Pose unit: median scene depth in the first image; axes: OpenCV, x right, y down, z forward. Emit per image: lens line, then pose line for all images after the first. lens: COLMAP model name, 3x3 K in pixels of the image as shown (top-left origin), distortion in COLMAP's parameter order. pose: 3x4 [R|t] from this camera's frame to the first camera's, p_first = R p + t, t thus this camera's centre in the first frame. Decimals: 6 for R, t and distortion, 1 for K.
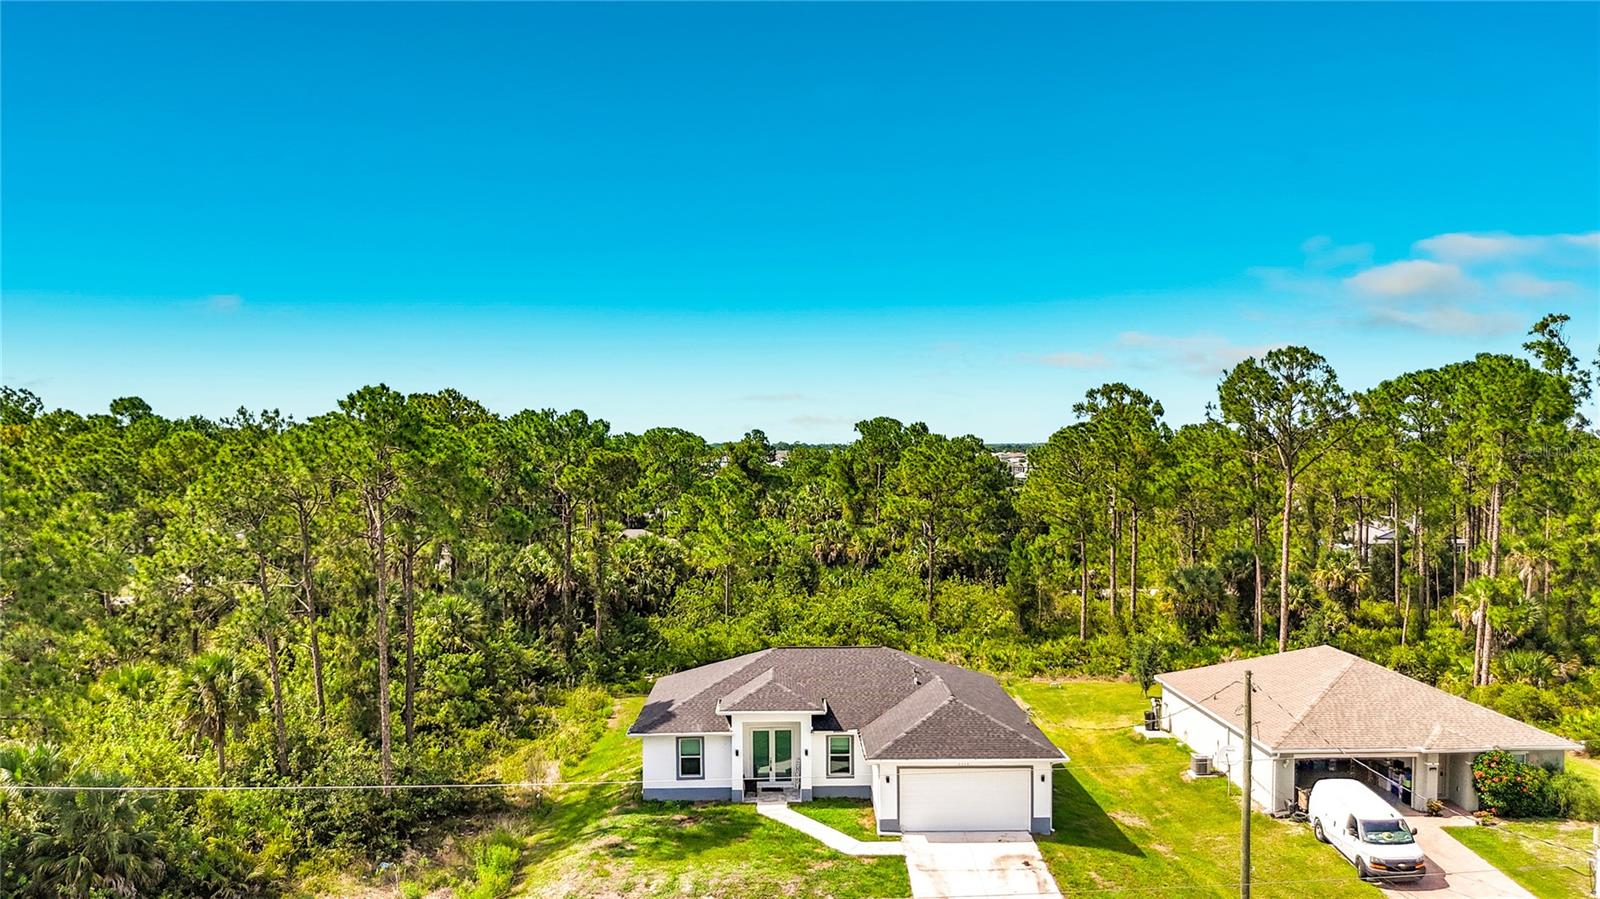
lens RADIAL K [[1231.3, 0, 798.9], [0, 1231.3, 498.4], [0, 0, 1]] dist [0.041249, -0.101436]
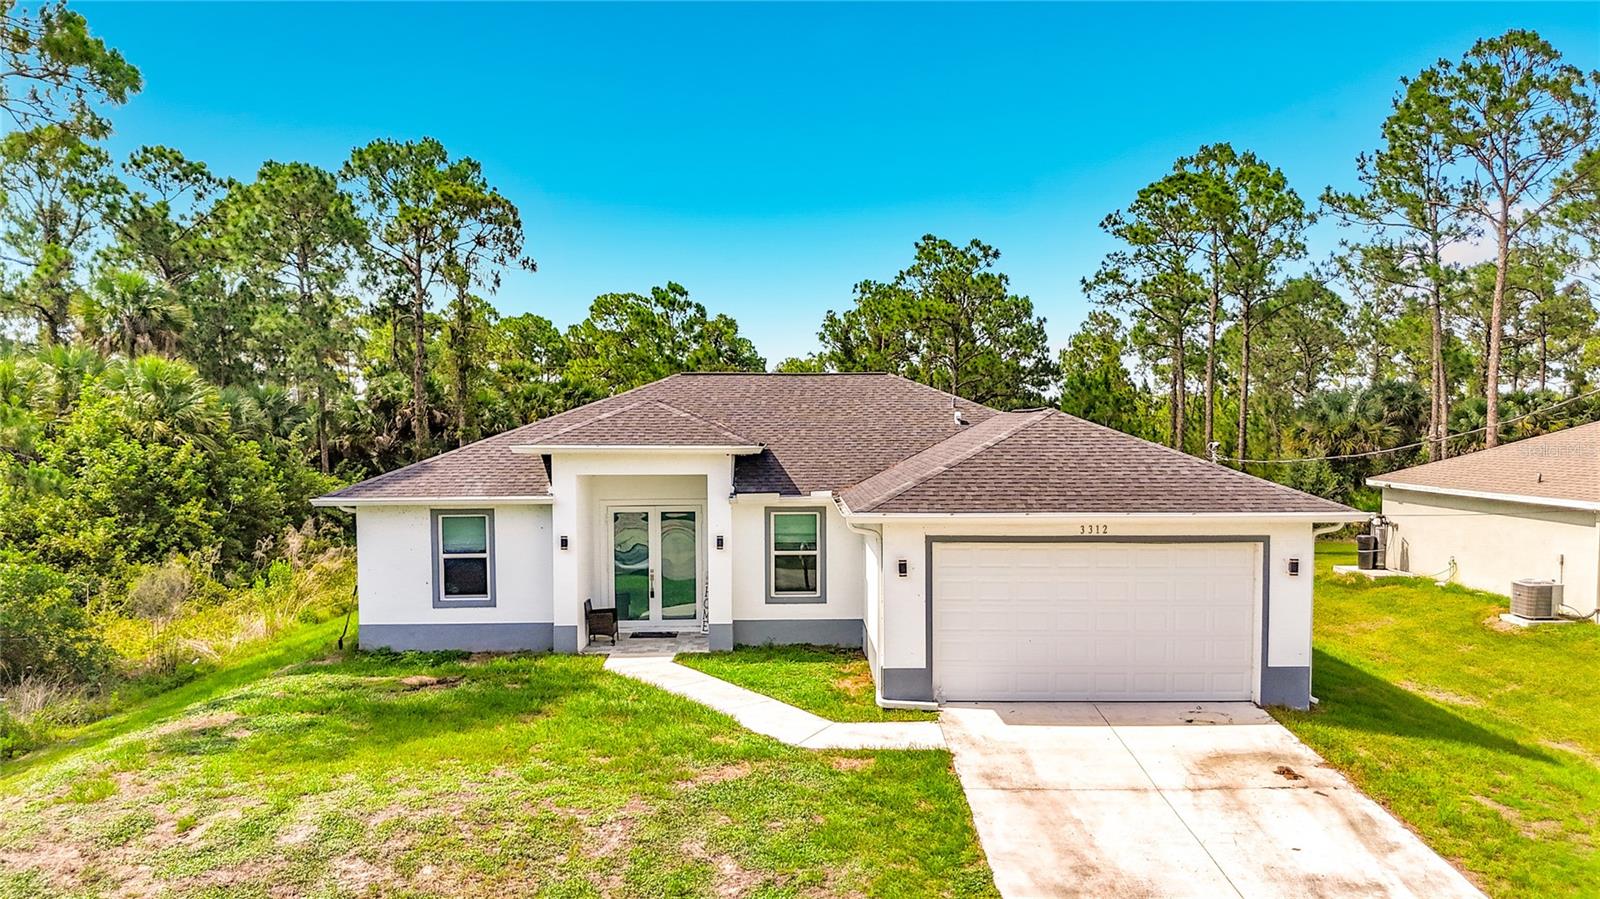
lens RADIAL K [[1201.8, 0, 802.2], [0, 1201.8, 486.6], [0, 0, 1]] dist [0.041080, -0.051329]
pose [[0.999995, 0.002955, -0.000735, 0.036138], [-0.002951, 0.999978, 0.006014, 0.181205], [0.000753, -0.006011, 0.999982, 0.557476]]
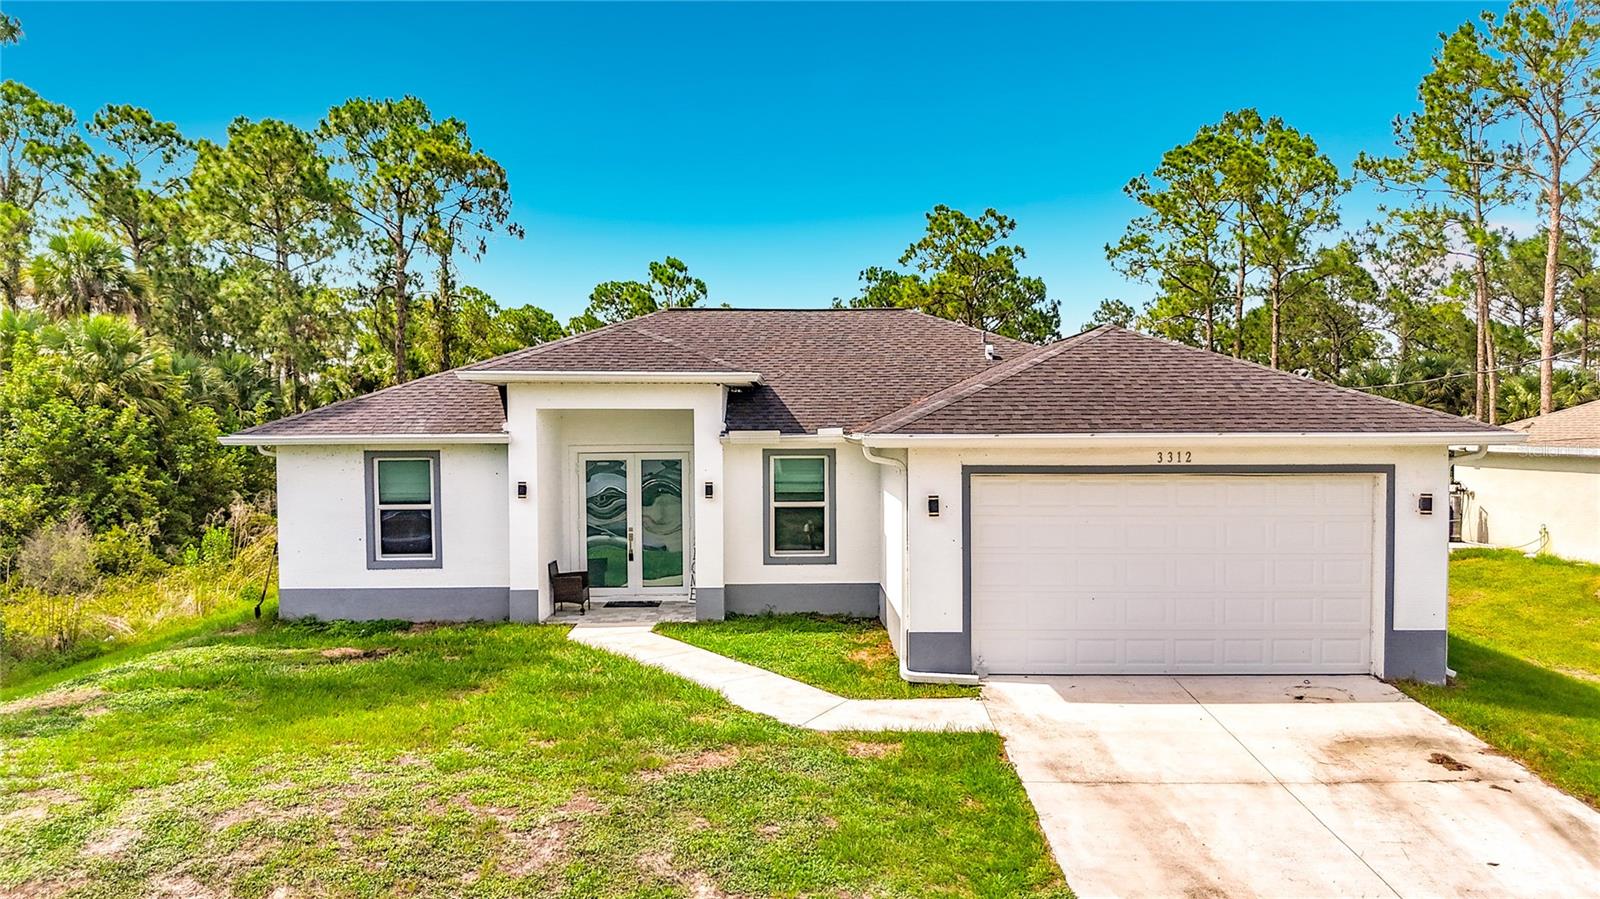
lens RADIAL K [[1197.2, 0, 802.2], [0, 1197.2, 469.2], [0, 0, 1]] dist [0.032692, -0.042267]
pose [[0.999982, 0.002537, -0.005408, 0.036231], [-0.002602, 0.999926, -0.011875, 0.202055], [0.005378, 0.011889, 0.999915, 0.630461]]
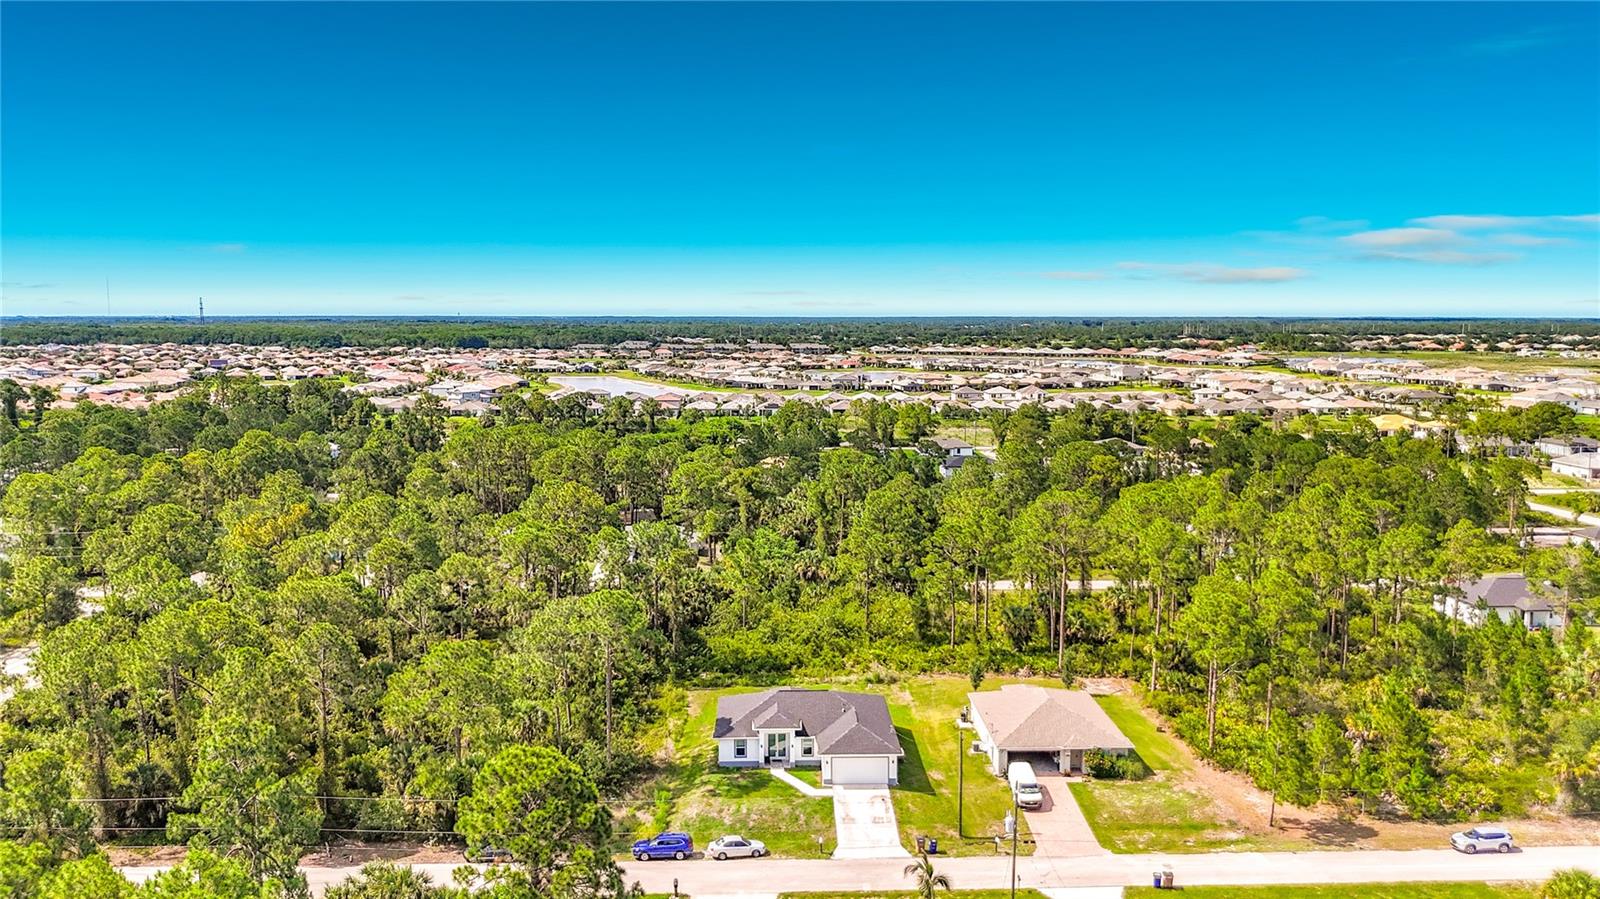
lens RADIAL K [[1195.7, 0, 800.0], [0, 1195.7, 449.5], [0, 0, 1]] dist [0.064045, -0.090947]
pose [[0.999916, 0.003913, 0.012393, -0.009528], [-0.004724, 0.997802, 0.066097, -0.471695], [-0.012107, -0.066150, 0.997736, -1.129548]]
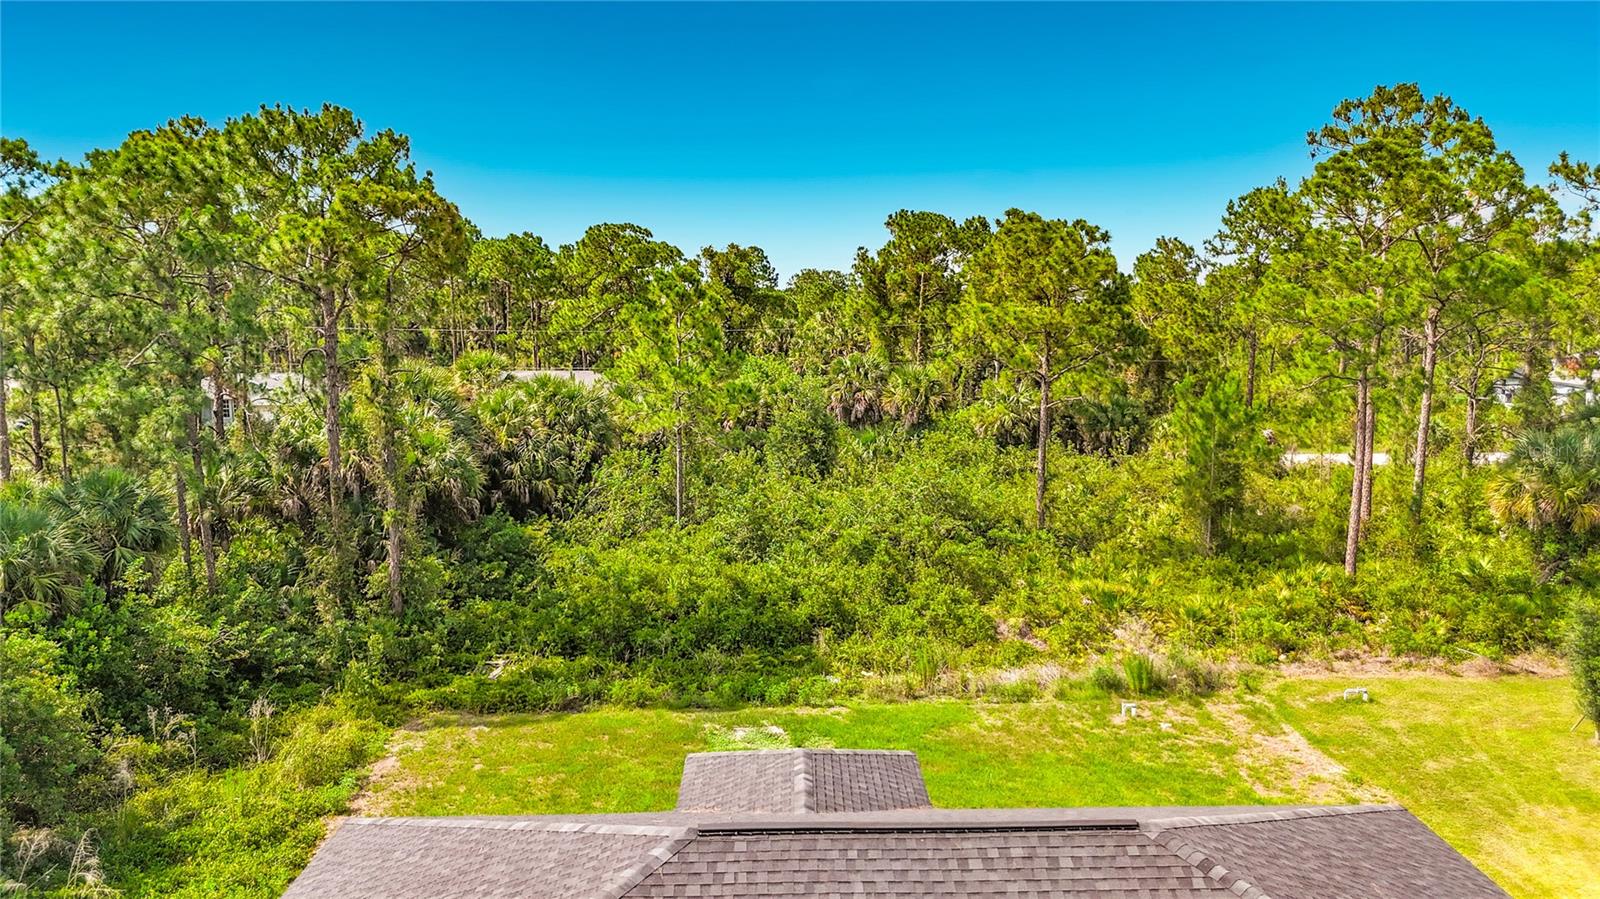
lens RADIAL K [[1195.7, 0, 800.0], [0, 1195.7, 449.5], [0, 0, 1]] dist [0.064045, -0.090947]
pose [[0.999973, -0.000722, -0.007288, 0.003686], [0.001346, 0.996294, 0.086002, 0.031527], [0.007199, -0.086010, 0.996268, 0.855433]]
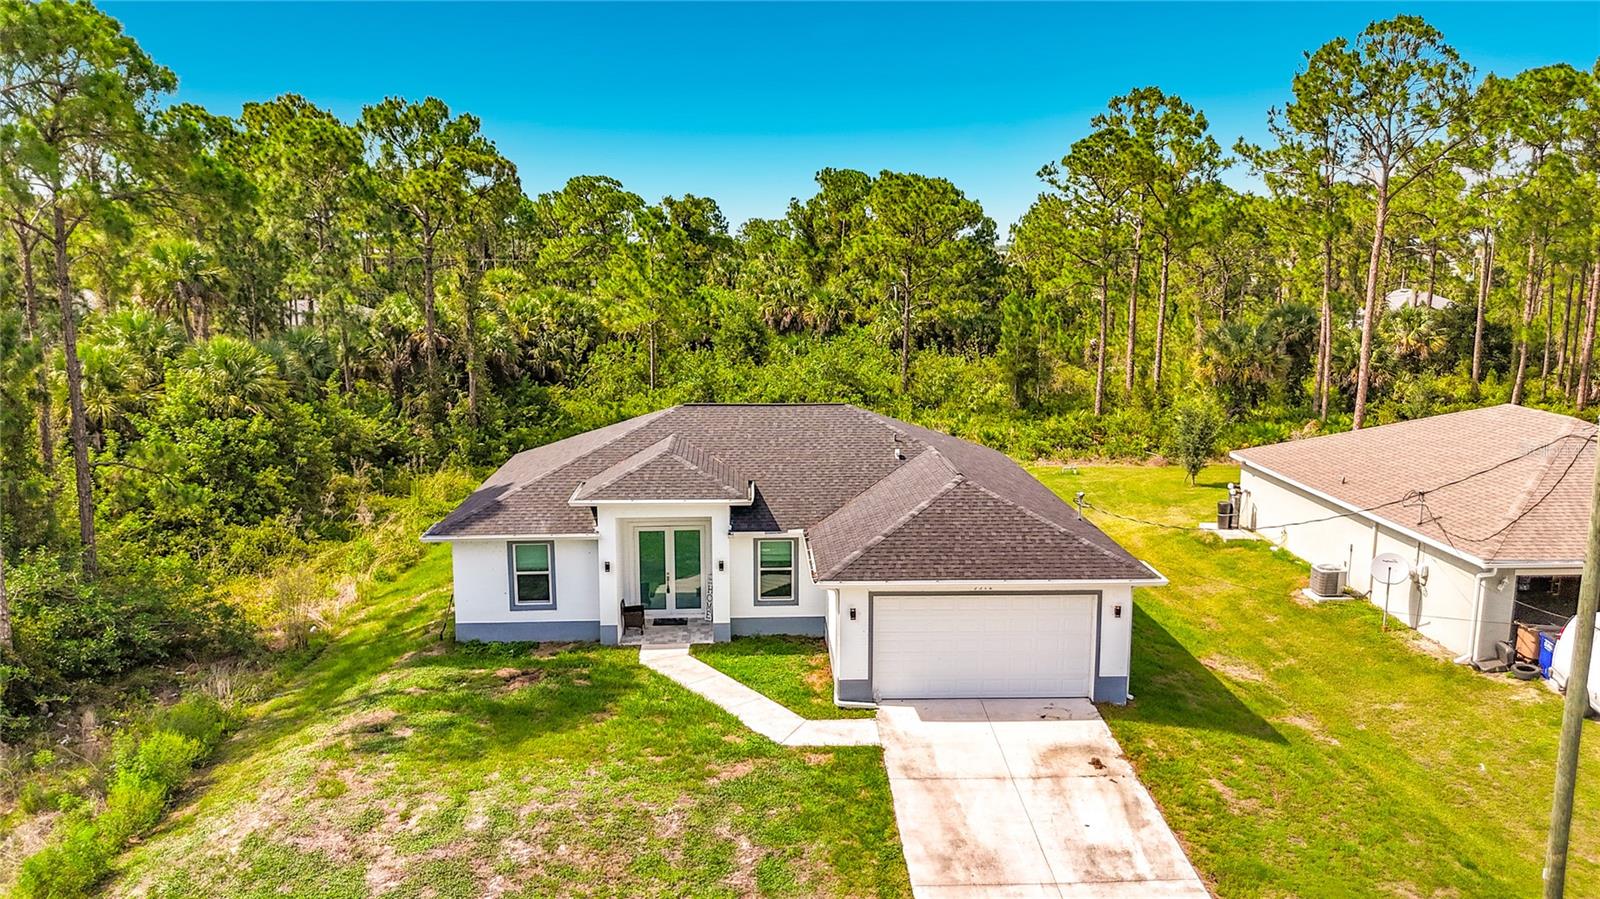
lens RADIAL K [[1195.7, 0, 800.0], [0, 1195.7, 449.5], [0, 0, 1]] dist [0.064045, -0.090947]
pose [[0.999509, 0.002736, 0.031218, 0.026511], [-0.006550, 0.992420, 0.122719, 0.074194], [-0.030646, -0.122863, 0.991950, 0.409739]]
